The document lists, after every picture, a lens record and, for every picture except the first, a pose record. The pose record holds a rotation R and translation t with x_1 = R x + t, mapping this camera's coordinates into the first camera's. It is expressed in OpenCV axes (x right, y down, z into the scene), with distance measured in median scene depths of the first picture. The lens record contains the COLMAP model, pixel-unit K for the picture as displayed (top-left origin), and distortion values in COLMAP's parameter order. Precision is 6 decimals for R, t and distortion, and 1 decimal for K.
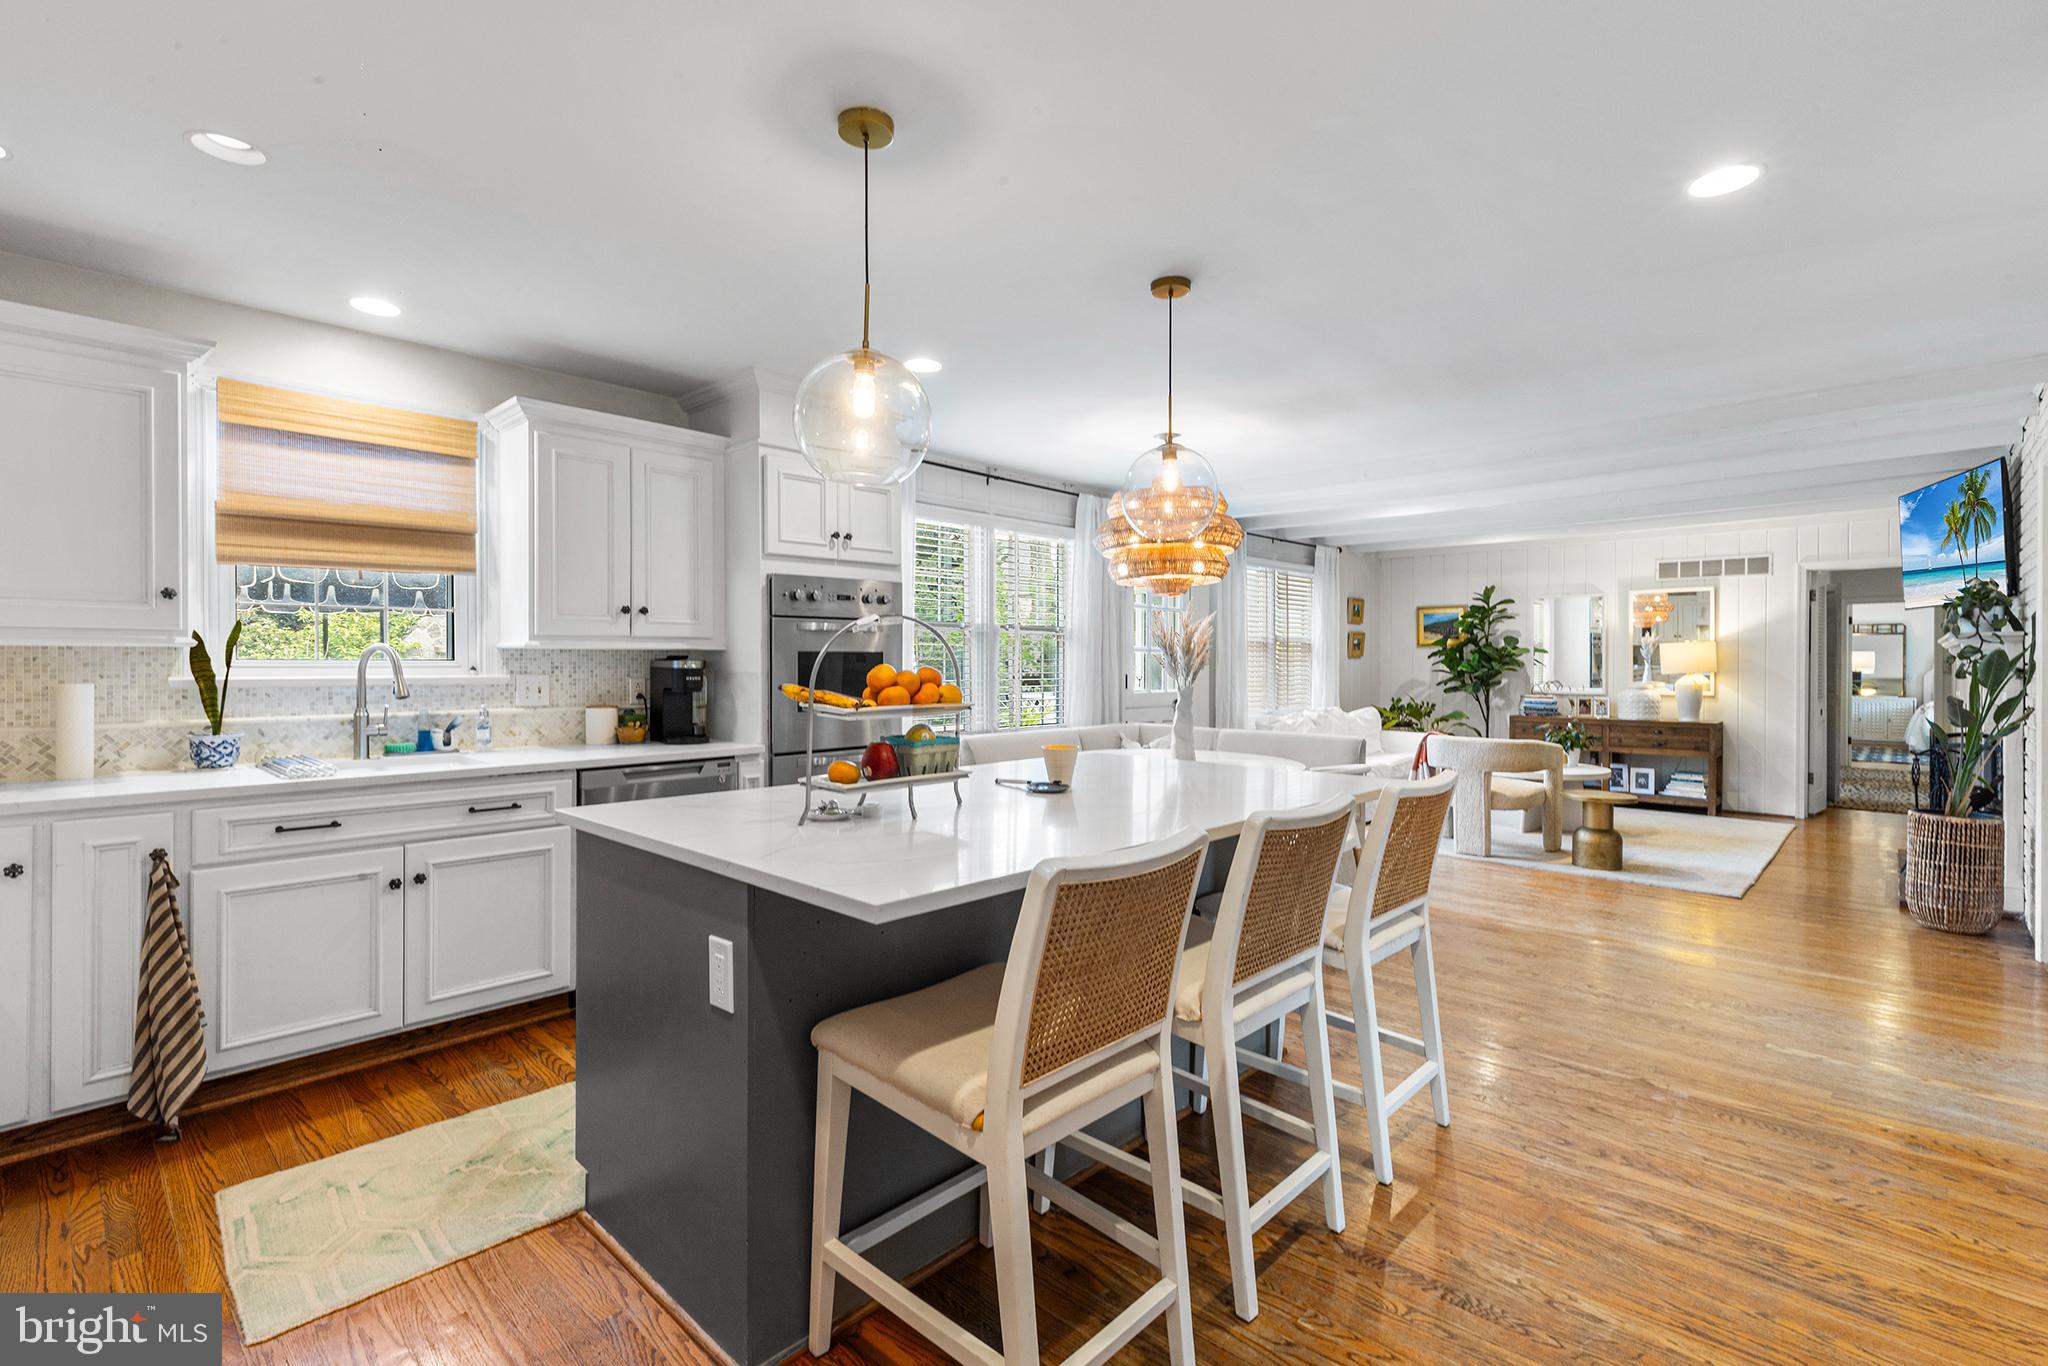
lens RADIAL K [[936.0, 0, 1043.9], [0, 936.0, 677.6], [0, 0, 1]] dist [0.001486, 0.000093]
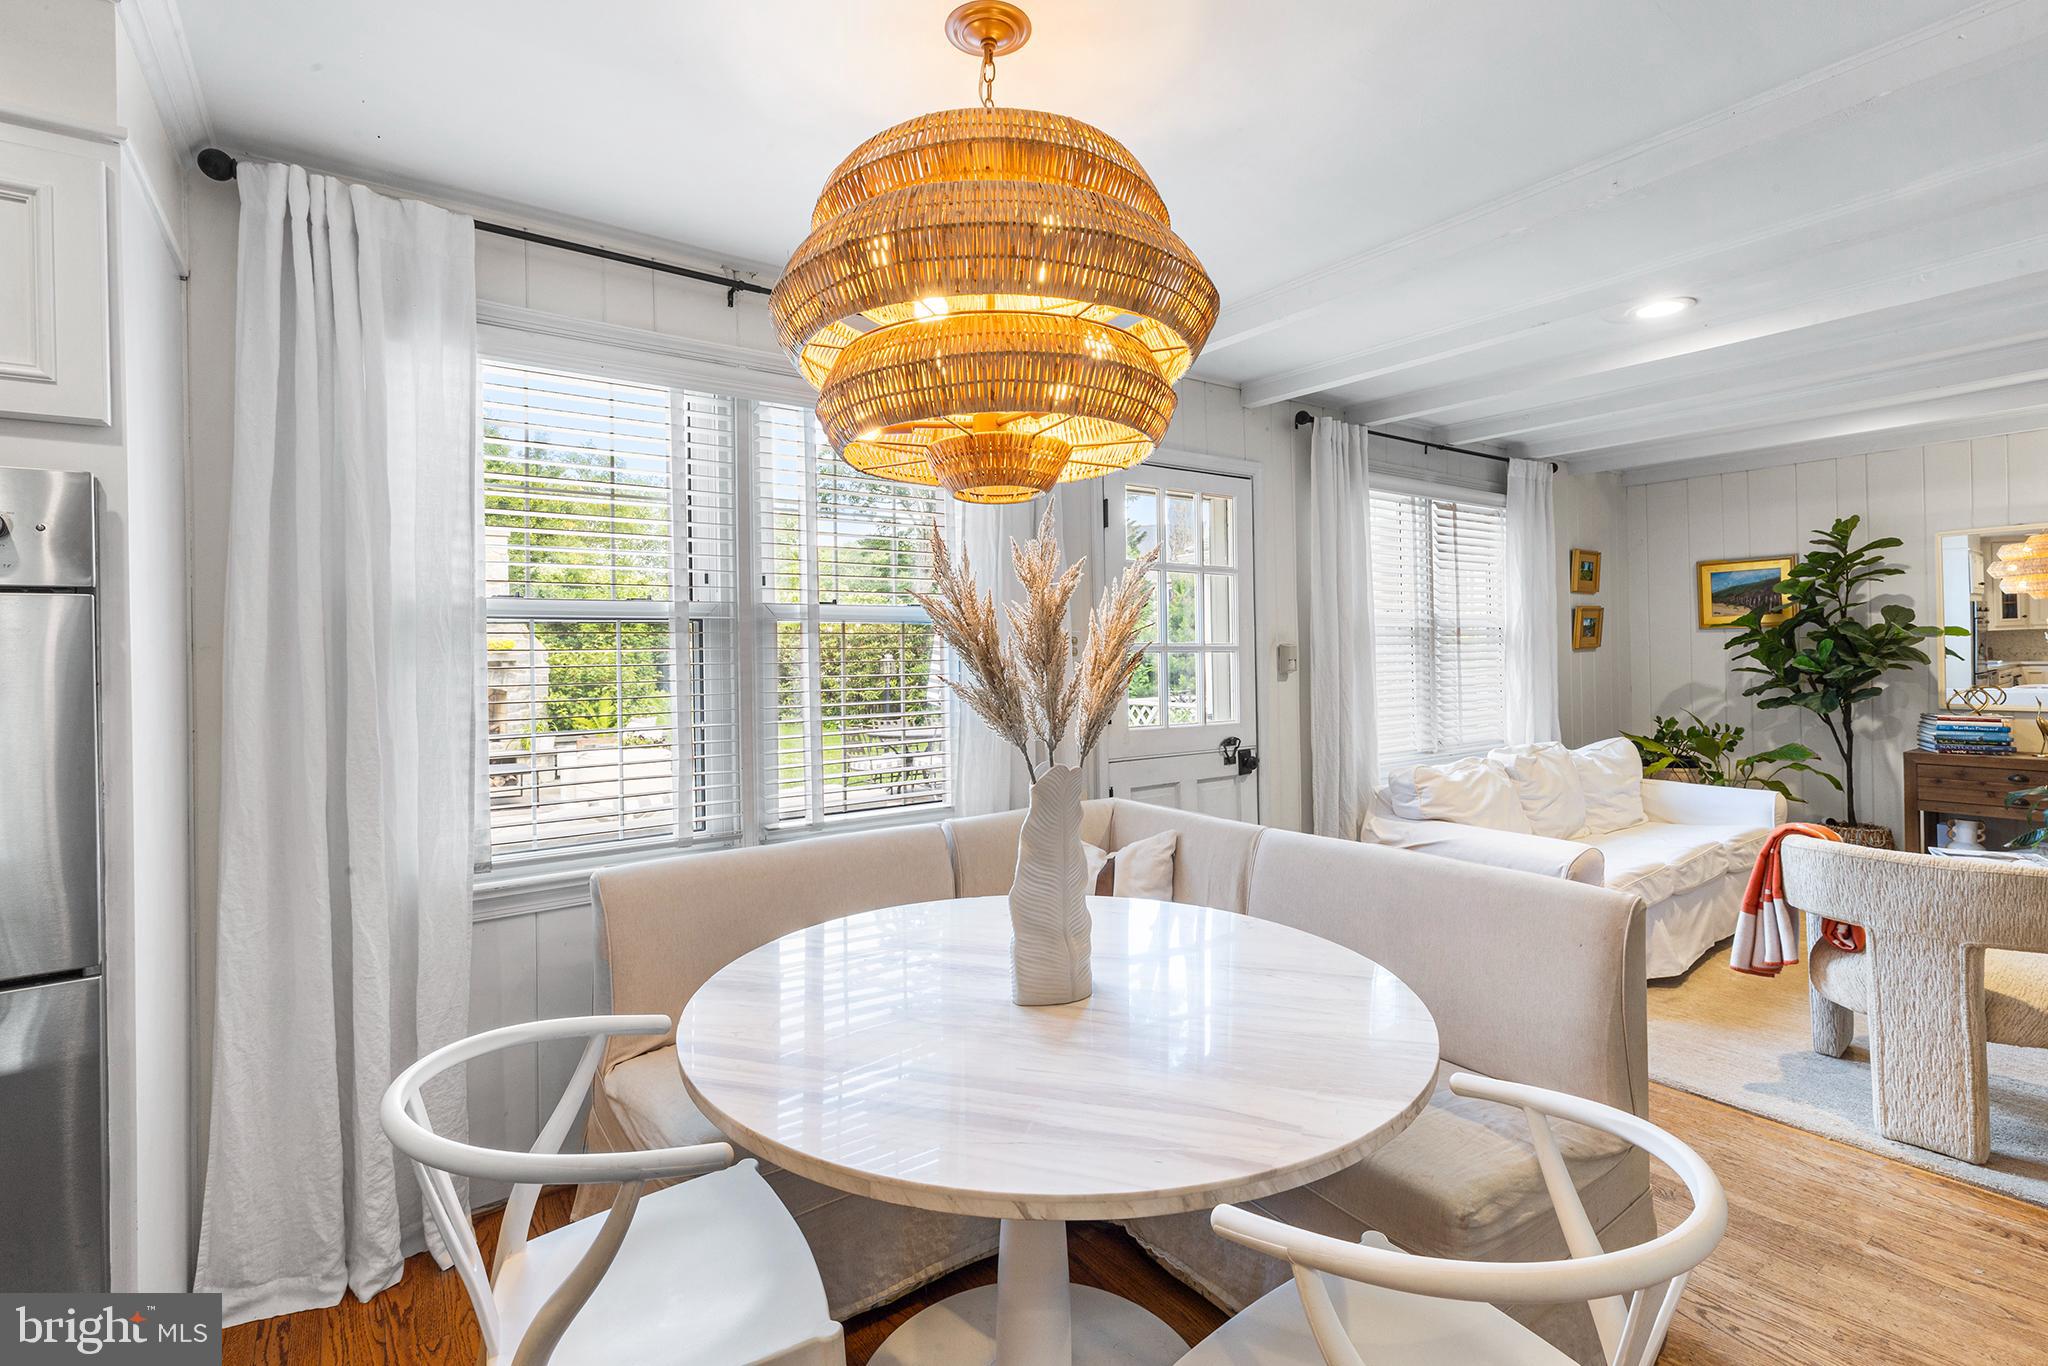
lens RADIAL K [[958.4, 0, 1032.8], [0, 958.4, 655.7], [0, 0, 1]] dist [0.000409, 0.000162]
pose [[0.980521, -0.019228, -0.195469, 0.111307], [0.015948, 0.999705, -0.018338, -0.012645], [0.195764, 0.014863, 0.980538, 0.349279]]
